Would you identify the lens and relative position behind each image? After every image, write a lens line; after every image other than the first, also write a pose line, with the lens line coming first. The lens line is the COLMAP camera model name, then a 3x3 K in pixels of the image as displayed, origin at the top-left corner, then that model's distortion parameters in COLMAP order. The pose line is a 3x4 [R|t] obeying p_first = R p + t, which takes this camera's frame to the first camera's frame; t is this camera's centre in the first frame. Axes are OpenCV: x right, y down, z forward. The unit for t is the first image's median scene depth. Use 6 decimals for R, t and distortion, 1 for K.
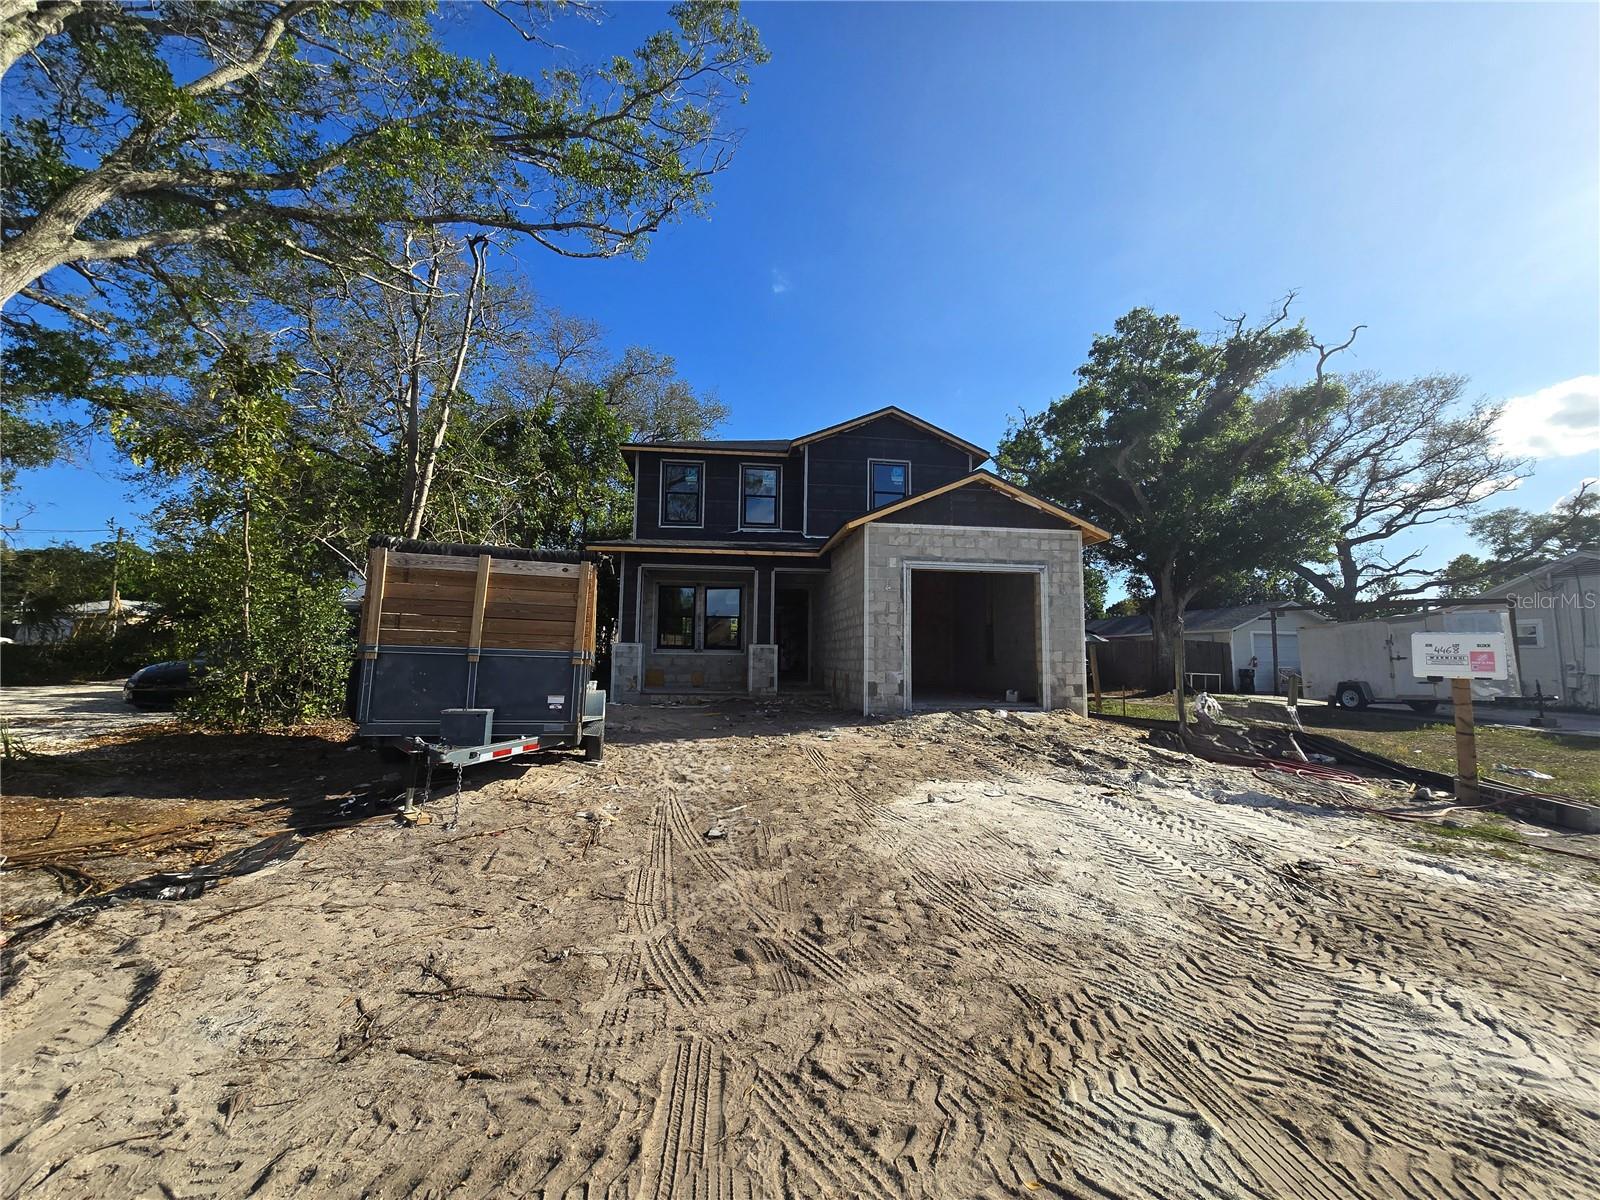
lens RADIAL K [[653.0, 0, 799.6], [0, 653.0, 595.8], [0, 0, 1]] dist [-0.006433, 0.001873]
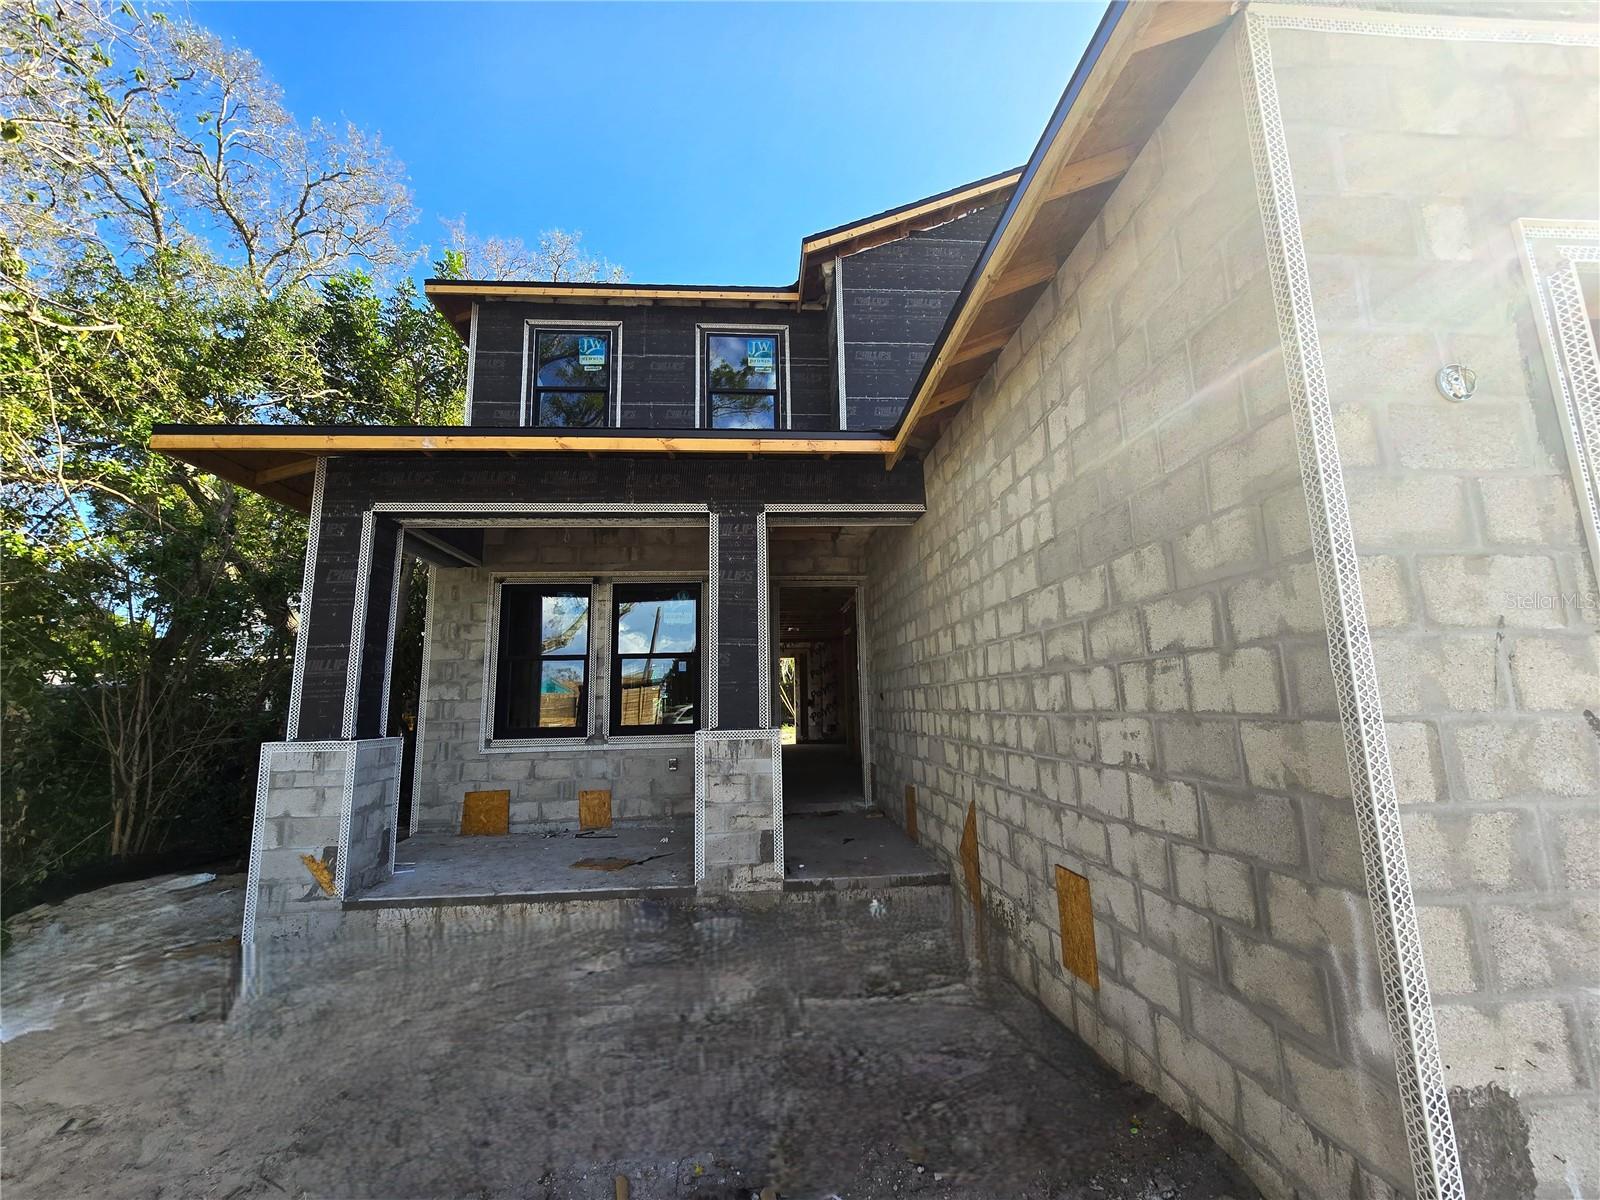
lens RADIAL K [[653.0, 0, 803.6], [0, 653.0, 595.2], [0, 0, 1]] dist [-0.006433, 0.001873]
pose [[0.997989, -0.045076, -0.044571, -0.004184], [0.041806, 0.996545, -0.071773, 0.031158], [0.047652, 0.069765, 0.996425, 0.655687]]
